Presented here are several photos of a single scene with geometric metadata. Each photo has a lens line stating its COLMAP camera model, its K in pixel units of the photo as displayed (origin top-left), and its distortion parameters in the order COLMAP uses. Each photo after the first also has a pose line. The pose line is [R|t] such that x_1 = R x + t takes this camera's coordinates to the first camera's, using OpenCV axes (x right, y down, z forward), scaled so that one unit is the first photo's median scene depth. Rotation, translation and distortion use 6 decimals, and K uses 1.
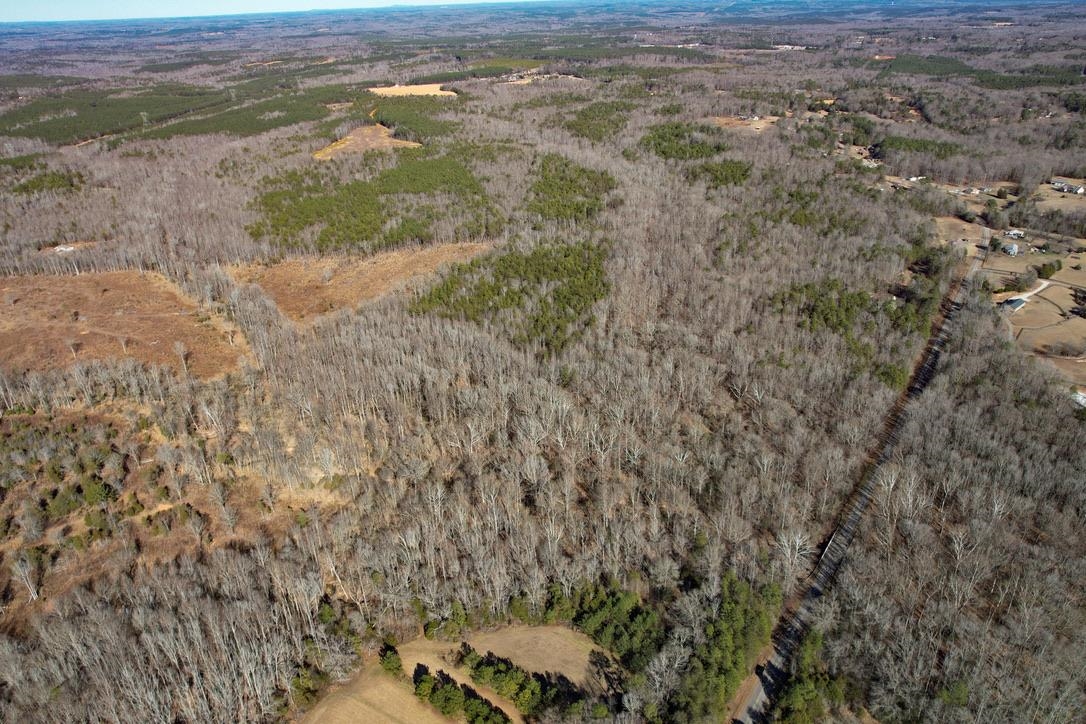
lens RADIAL K [[750.0, 0, 543.0], [0, 750.0, 362.0], [0, 0, 1]] dist [-0.089895, 0.080529]
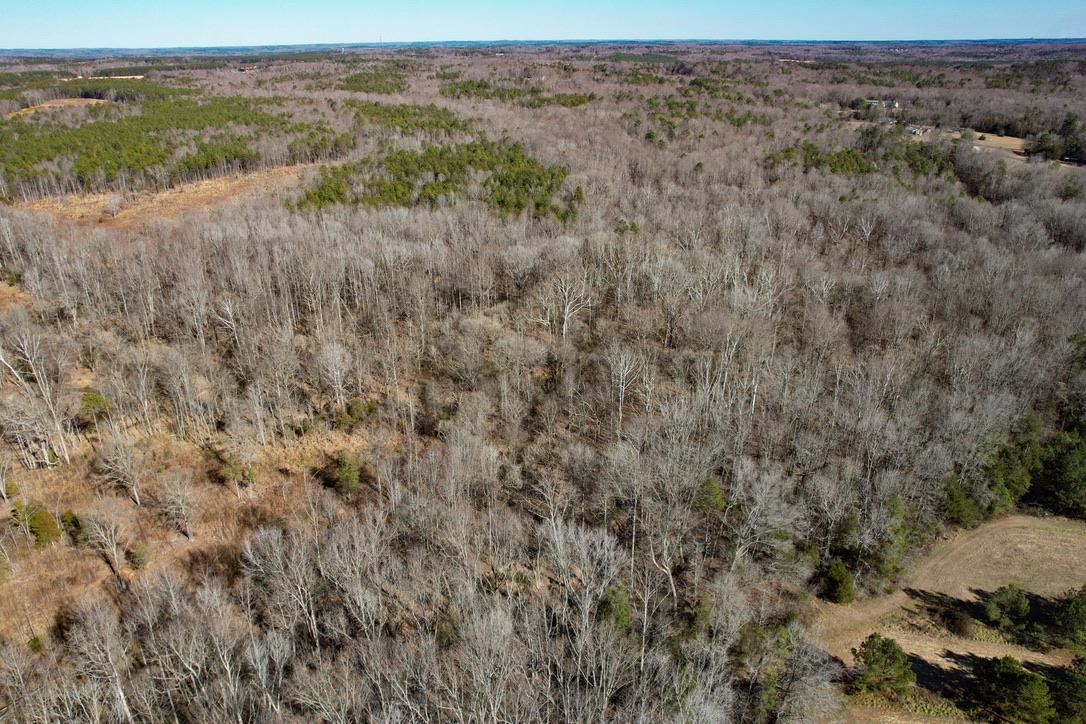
lens RADIAL K [[750.0, 0, 543.0], [0, 750.0, 362.0], [0, 0, 1]] dist [-0.089895, 0.080529]
pose [[0.919109, -0.133273, 0.370778, -0.227912], [0.153689, 0.987779, -0.025925, 0.106052], [-0.362791, 0.080812, 0.928360, 0.320337]]
